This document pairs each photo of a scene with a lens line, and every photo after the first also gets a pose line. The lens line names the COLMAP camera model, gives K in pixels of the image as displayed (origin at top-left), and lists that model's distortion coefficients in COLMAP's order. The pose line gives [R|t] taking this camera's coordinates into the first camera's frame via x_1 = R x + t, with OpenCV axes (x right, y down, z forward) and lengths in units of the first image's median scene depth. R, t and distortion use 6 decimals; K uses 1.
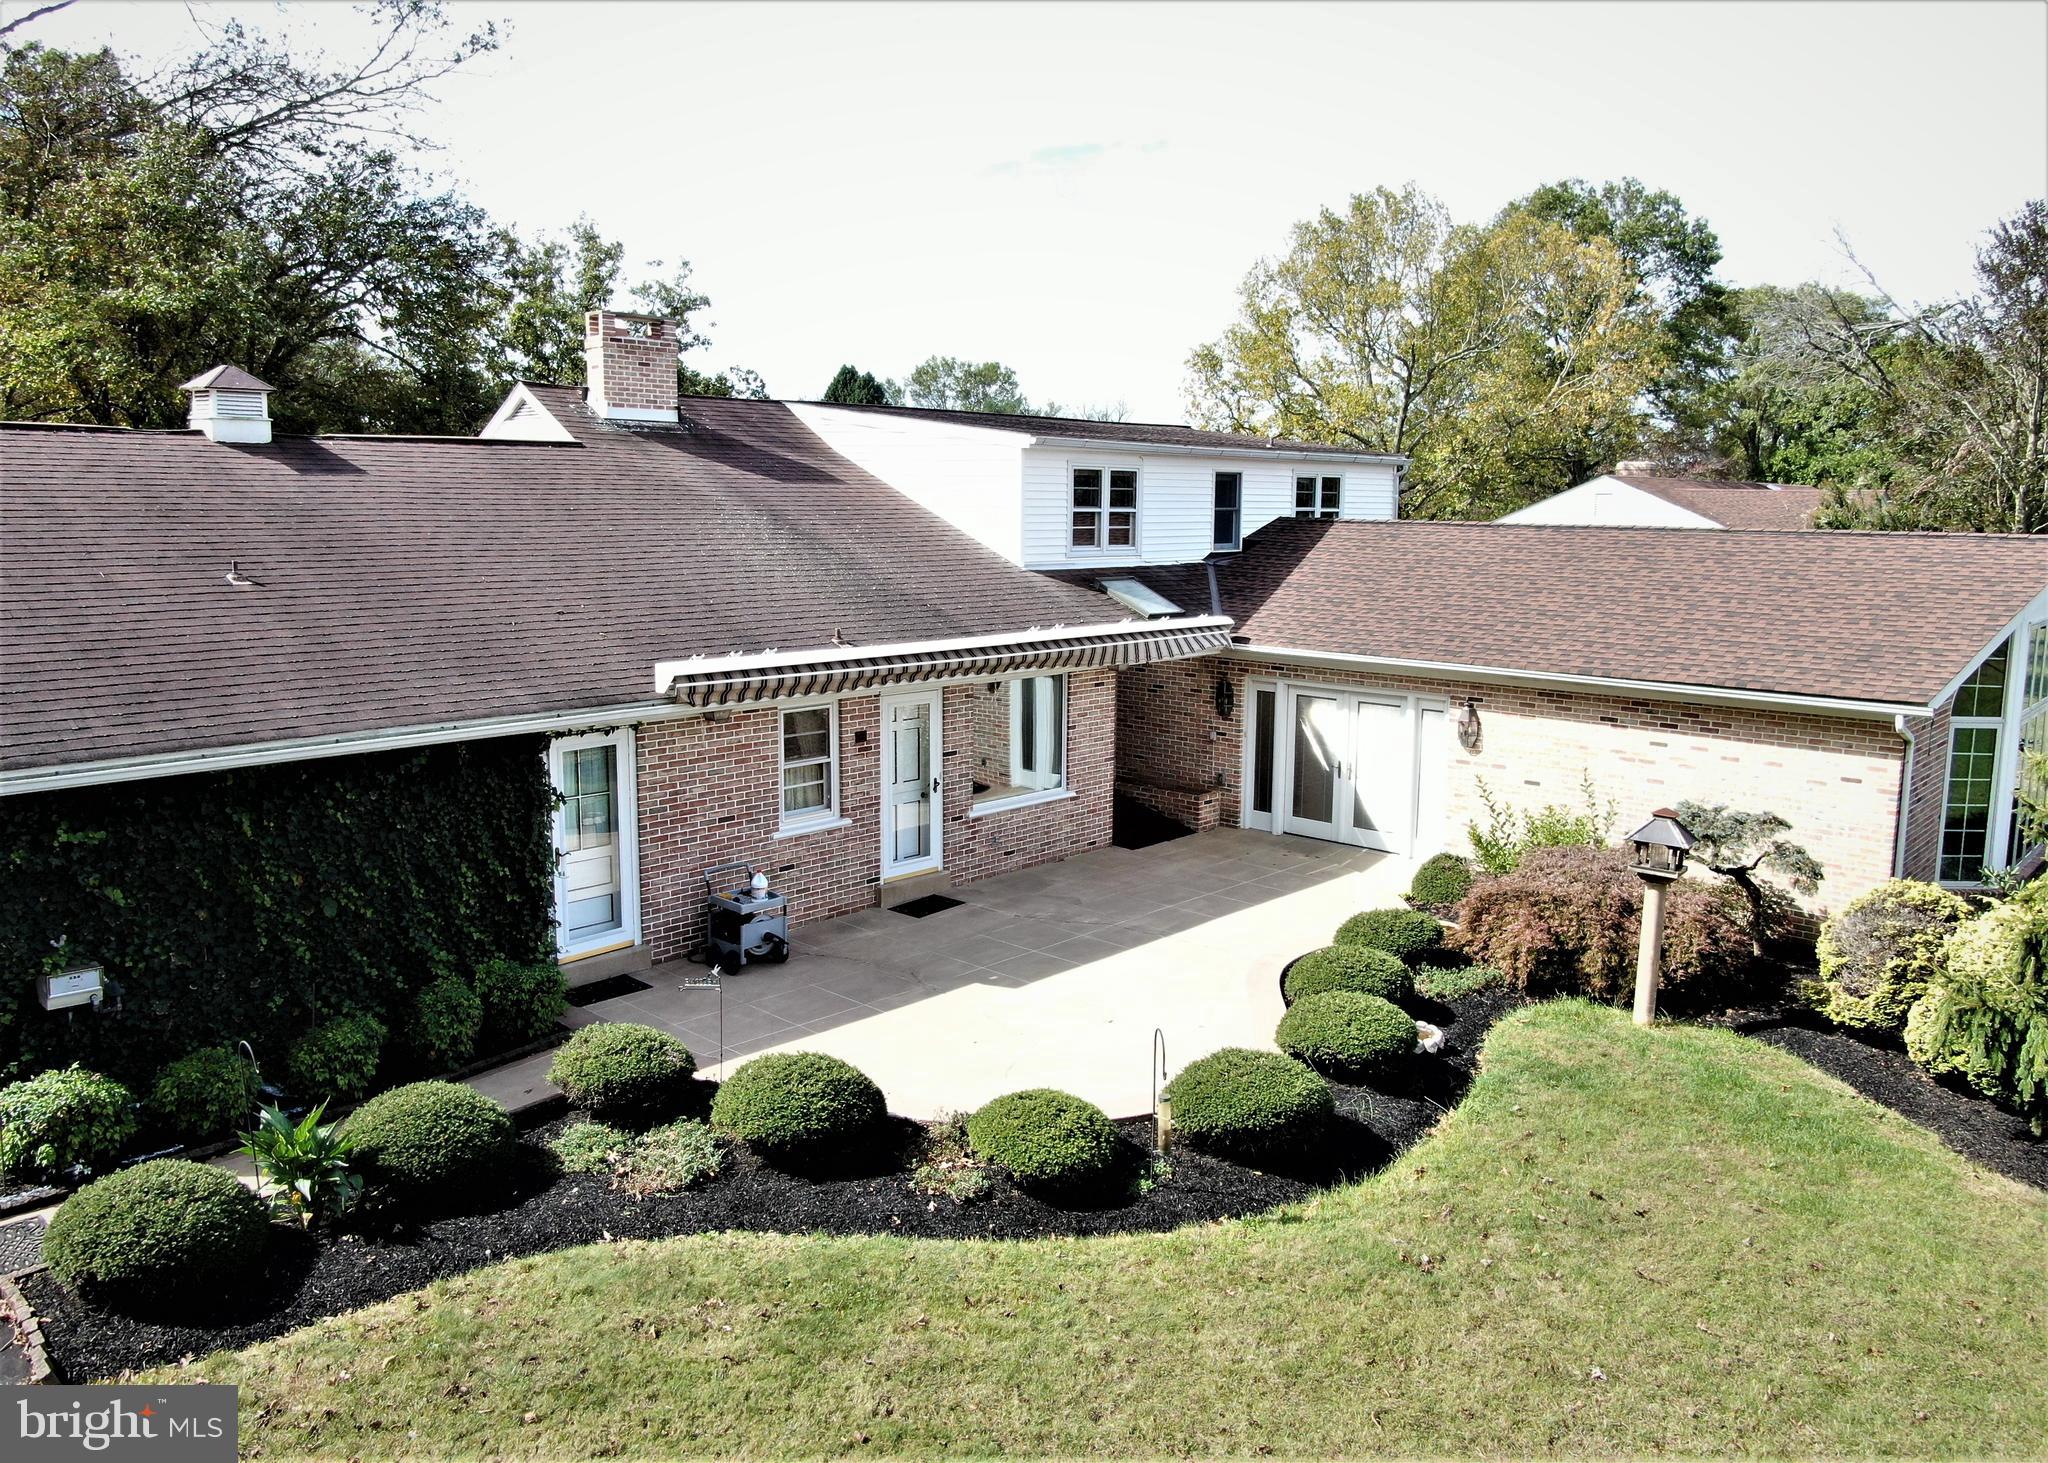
lens RADIAL K [[1470.7, 0, 1015.2], [0, 1470.7, 705.5], [0, 0, 1]] dist [-0.020797, 0.006781]
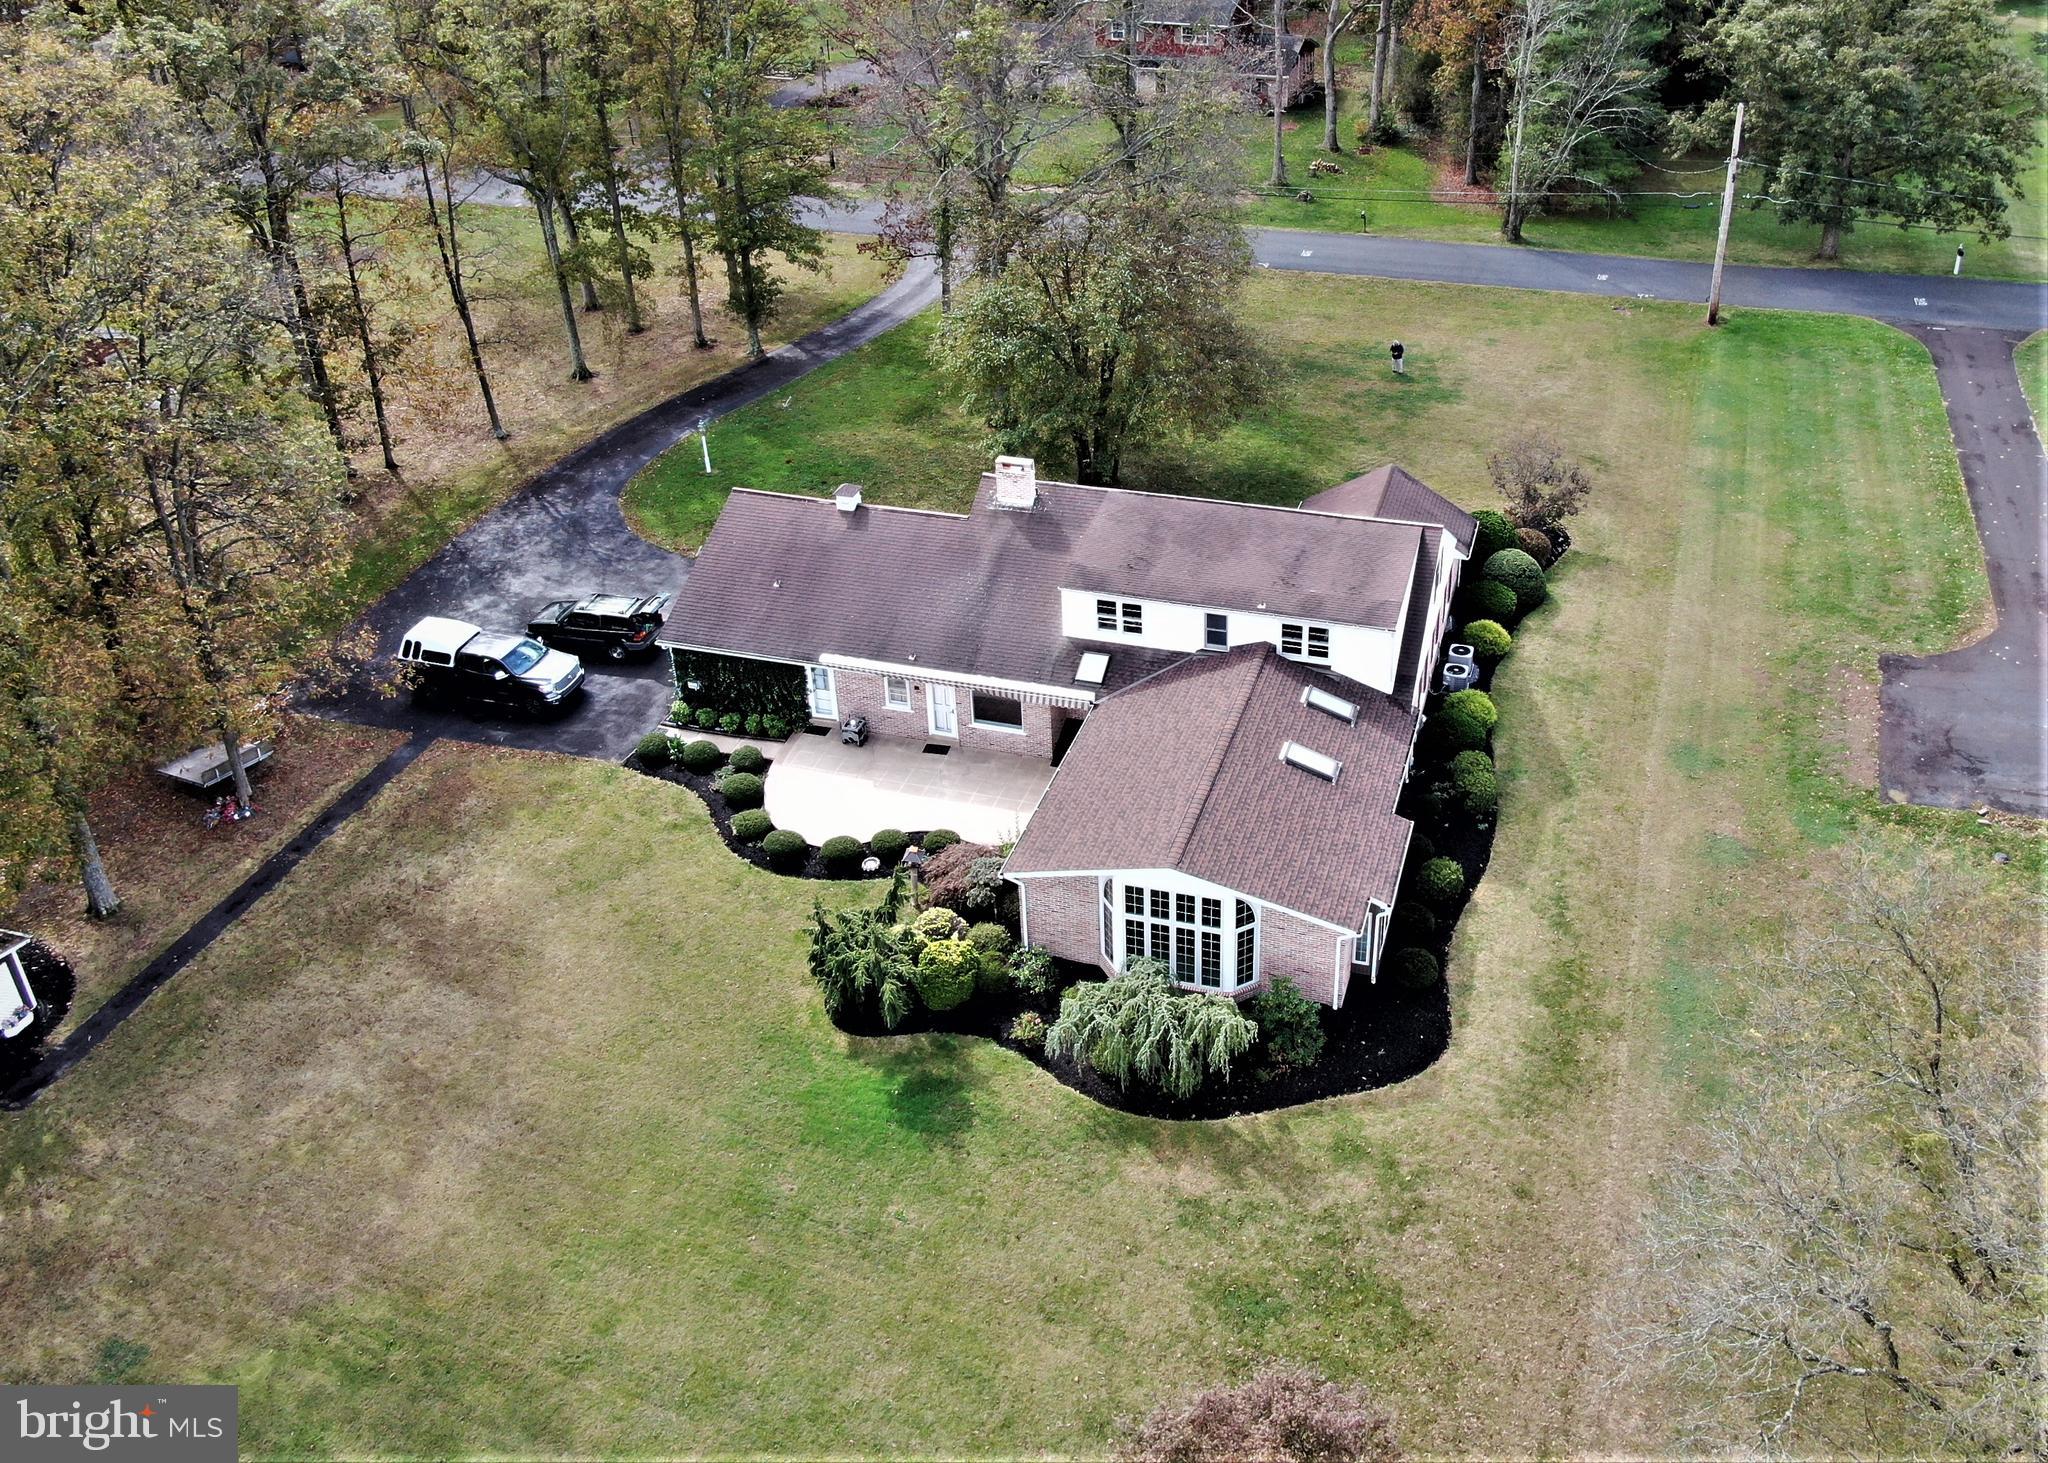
lens RADIAL K [[1773.8, 0, 1128.1], [0, 1773.8, 577.6], [0, 0, 1]] dist [-0.012382, 0.005407]
pose [[0.458838, 0.411874, -0.787291, 2.799890], [-0.104606, 0.904949, 0.412462, -1.691670], [0.882341, -0.106898, 0.458309, -0.200314]]
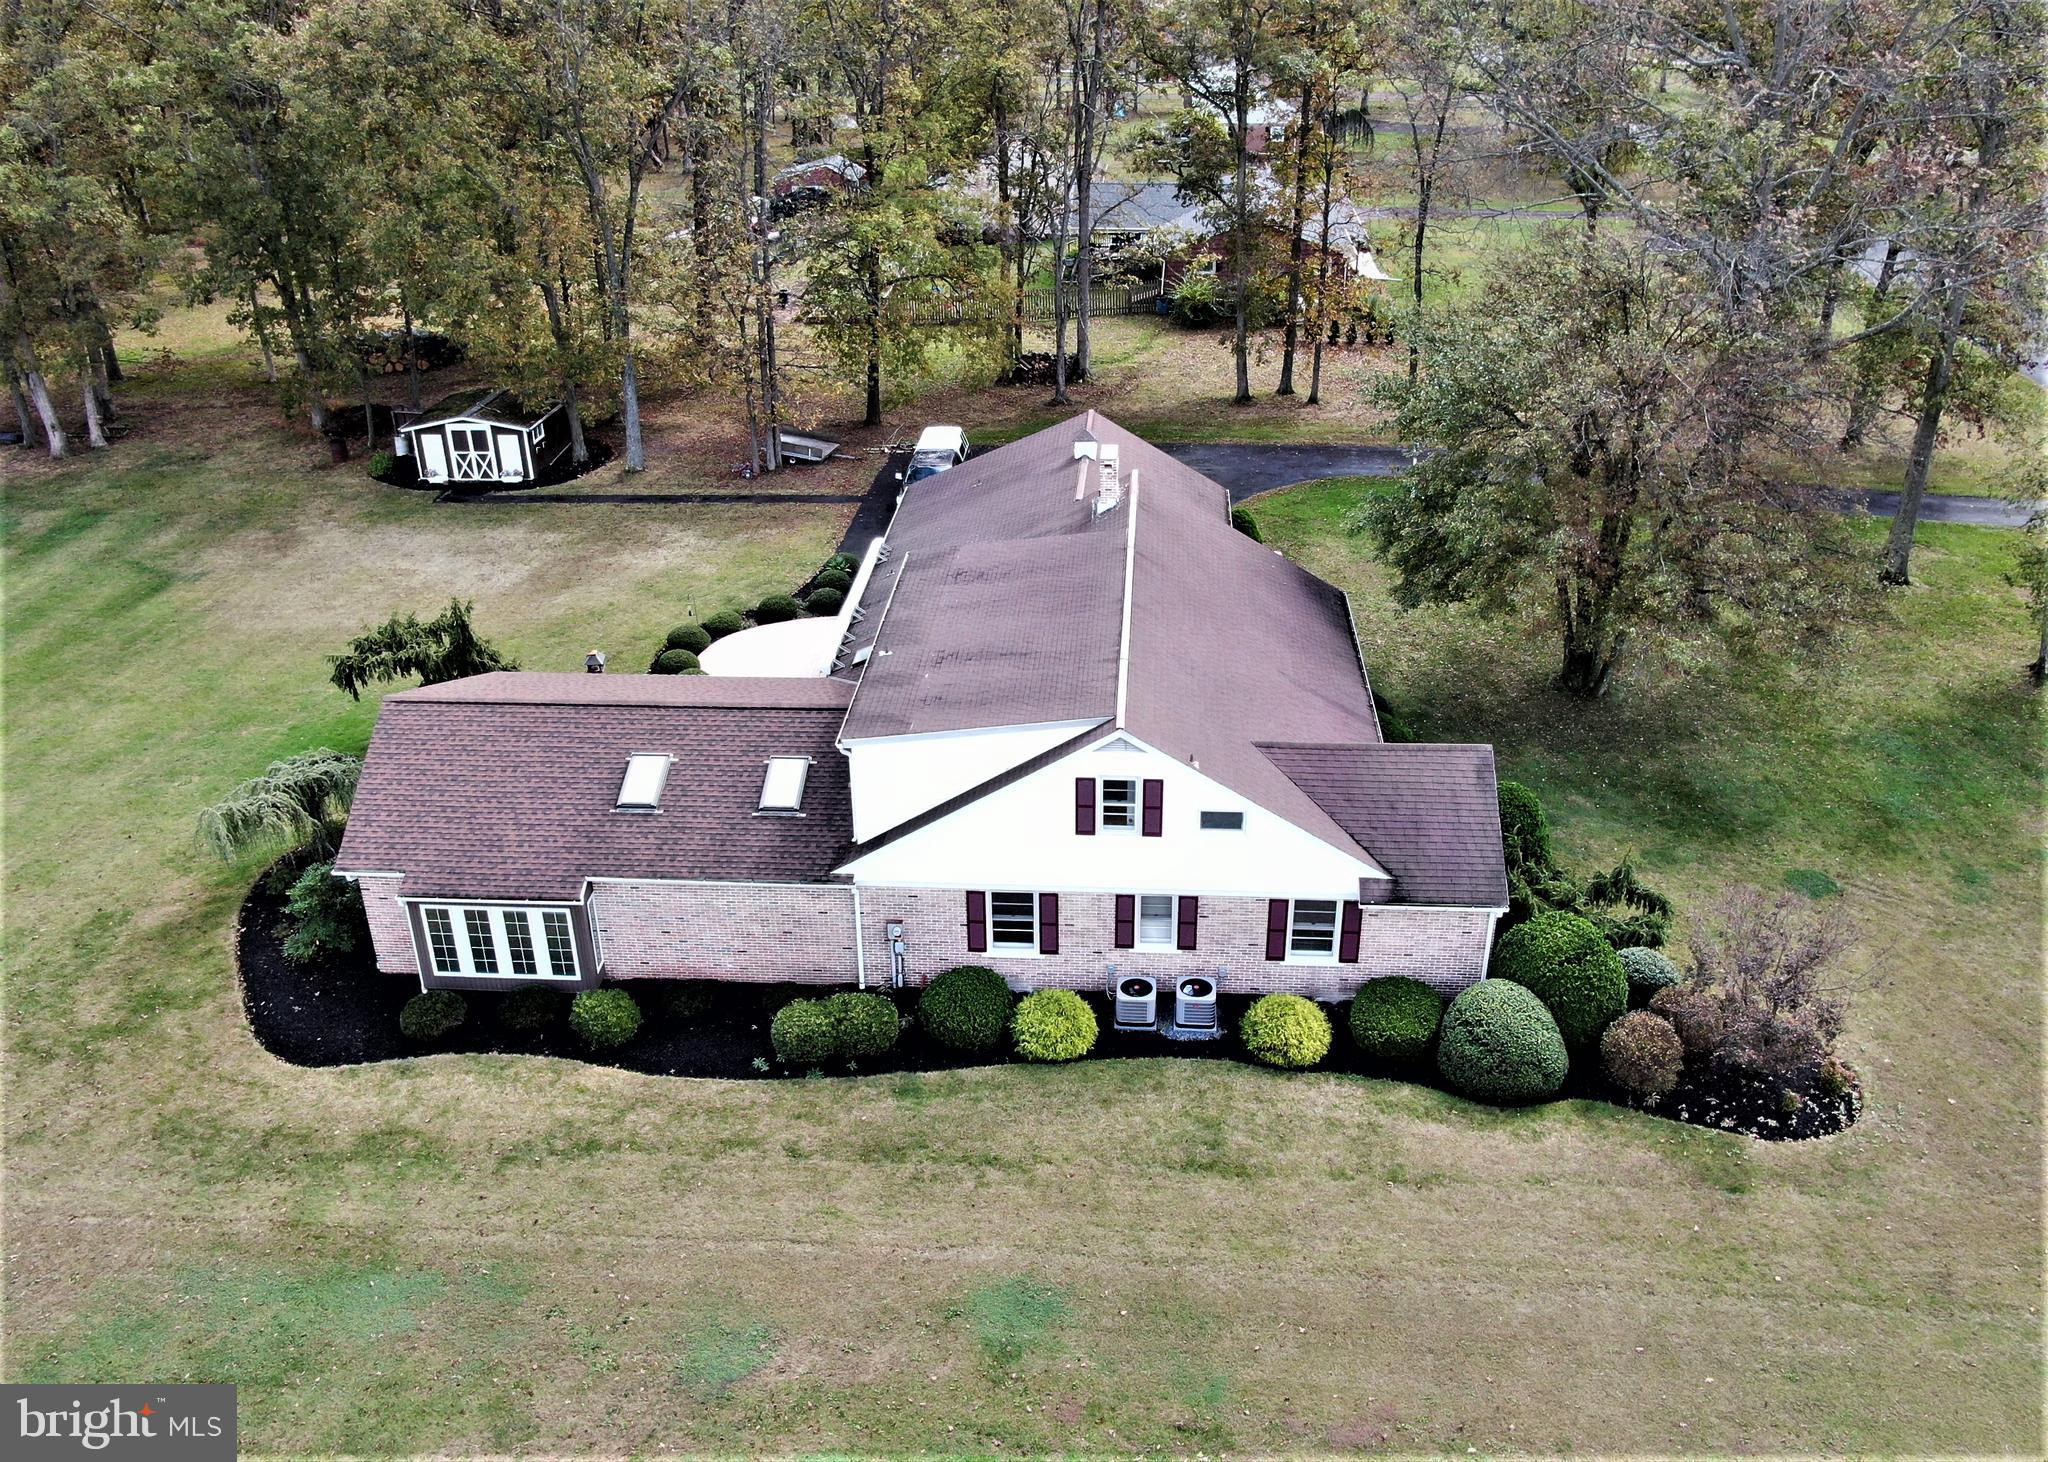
lens RADIAL K [[1665.7, 0, 1076.3], [0, 1665.7, 735.3], [0, 0, 1]] dist [-0.015011, 0.002288]
pose [[-0.760004, 0.289599, -0.581831, 1.452435], [-0.097242, 0.834488, 0.542377, -1.458880], [0.642603, 0.468787, -0.606053, 3.194662]]
